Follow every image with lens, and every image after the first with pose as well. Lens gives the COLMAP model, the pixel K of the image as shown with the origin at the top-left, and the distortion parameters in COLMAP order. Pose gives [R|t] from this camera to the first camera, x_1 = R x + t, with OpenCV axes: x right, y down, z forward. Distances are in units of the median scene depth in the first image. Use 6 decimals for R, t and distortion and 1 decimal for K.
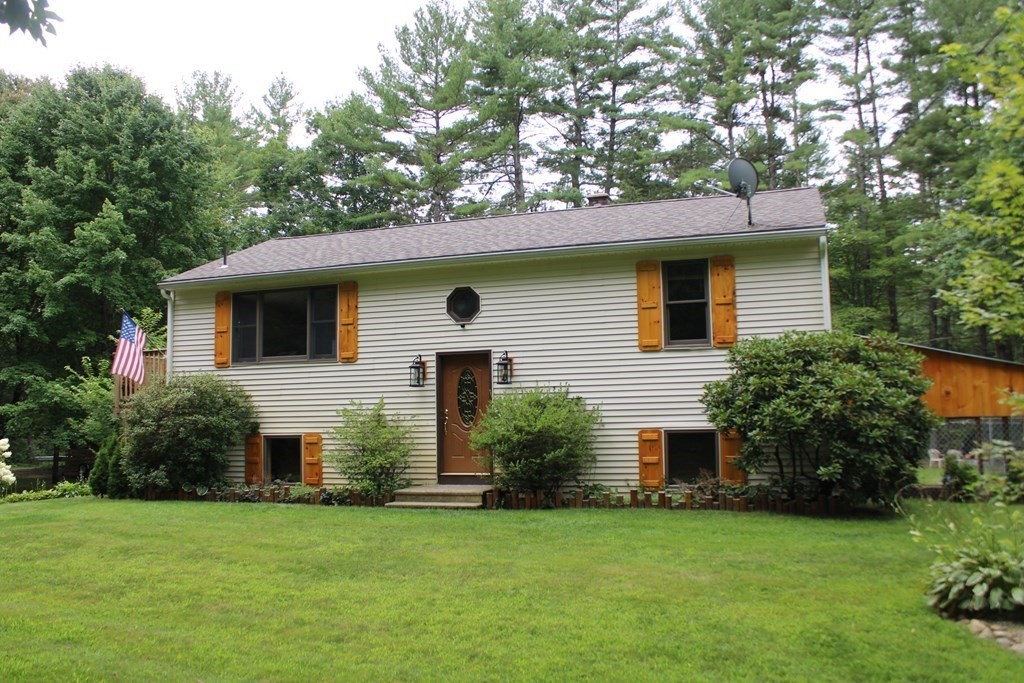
lens RADIAL K [[883.1, 0, 512.0], [0, 883.1, 341.5], [0, 0, 1]] dist [-0.148998, 0.141709]
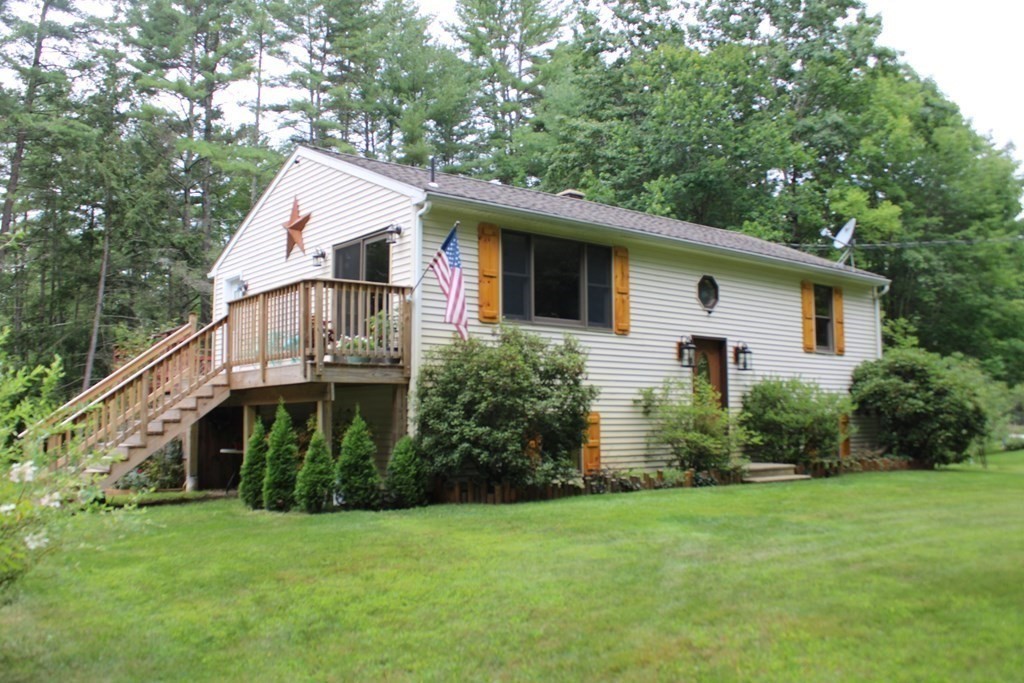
lens RADIAL K [[883.1, 0, 512.0], [0, 883.1, 341.5], [0, 0, 1]] dist [-0.148998, 0.141709]
pose [[0.570126, 0.095958, 0.815934, -1.031661], [-0.087244, 0.994611, -0.056010, 0.095190], [-0.816912, -0.039253, 0.575425, 0.587745]]
